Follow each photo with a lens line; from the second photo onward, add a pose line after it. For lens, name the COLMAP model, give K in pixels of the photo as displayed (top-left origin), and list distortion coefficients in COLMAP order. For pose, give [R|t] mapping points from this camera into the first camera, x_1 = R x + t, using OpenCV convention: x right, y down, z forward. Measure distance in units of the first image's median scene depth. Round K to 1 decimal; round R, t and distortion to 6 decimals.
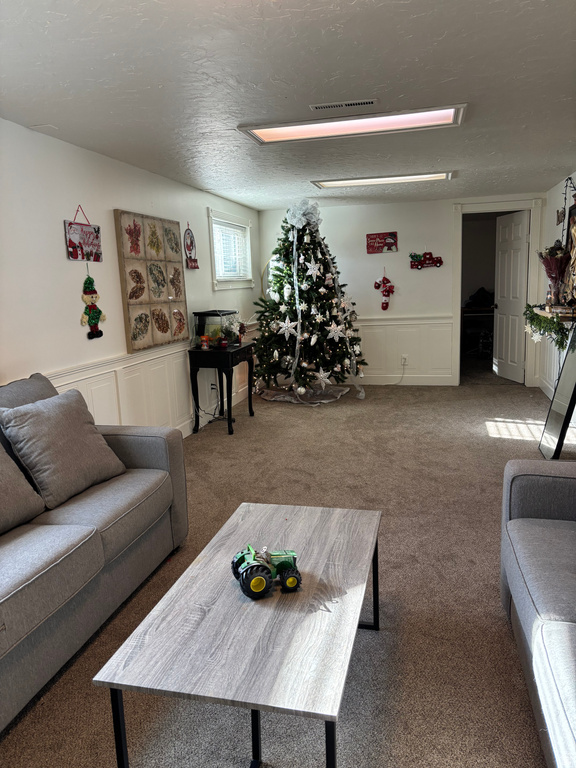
lens RADIAL K [[575.7, 0, 288.8], [0, 575.7, 368.0], [0, 0, 1]] dist [0.104706, -0.136333]
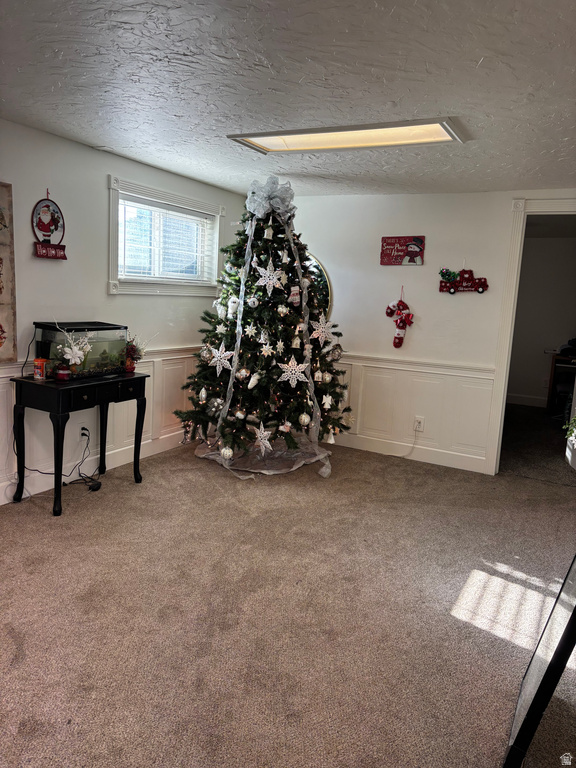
lens RADIAL K [[575.7, 0, 288.8], [0, 575.7, 368.0], [0, 0, 1]] dist [0.104706, -0.136333]
pose [[0.966271, 0.122247, -0.226664, 0.229528], [-0.127008, 0.991880, -0.006484, -0.063444], [0.224030, 0.035054, 0.973952, 0.342445]]
